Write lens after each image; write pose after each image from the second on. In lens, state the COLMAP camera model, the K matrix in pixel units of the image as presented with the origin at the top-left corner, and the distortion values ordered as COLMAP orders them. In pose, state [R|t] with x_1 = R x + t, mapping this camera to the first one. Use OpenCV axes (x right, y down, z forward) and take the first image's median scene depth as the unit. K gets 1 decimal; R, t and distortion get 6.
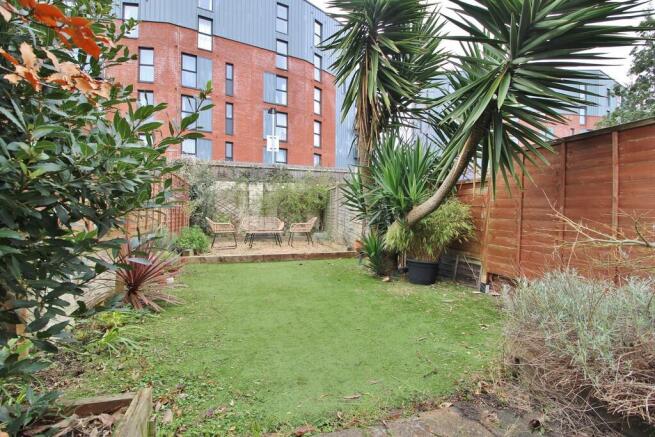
lens RADIAL K [[304.0, 0, 329.1], [0, 304.0, 216.9], [0, 0, 1]] dist [-0.008914, -0.005600]
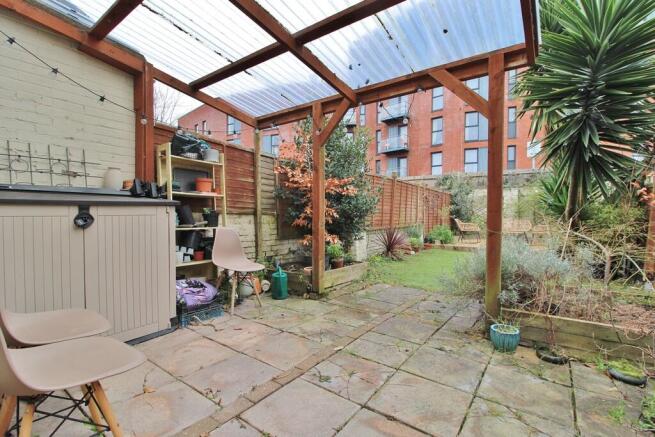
lens RADIAL K [[304.0, 0, 327.2], [0, 304.0, 219.3], [0, 0, 1]] dist [-0.008914, -0.005600]
pose [[0.593982, 0.009937, -0.804417, 0.252086], [-0.008777, 0.999944, 0.005871, 0.000015], [0.804430, 0.003573, 0.594036, -0.200444]]
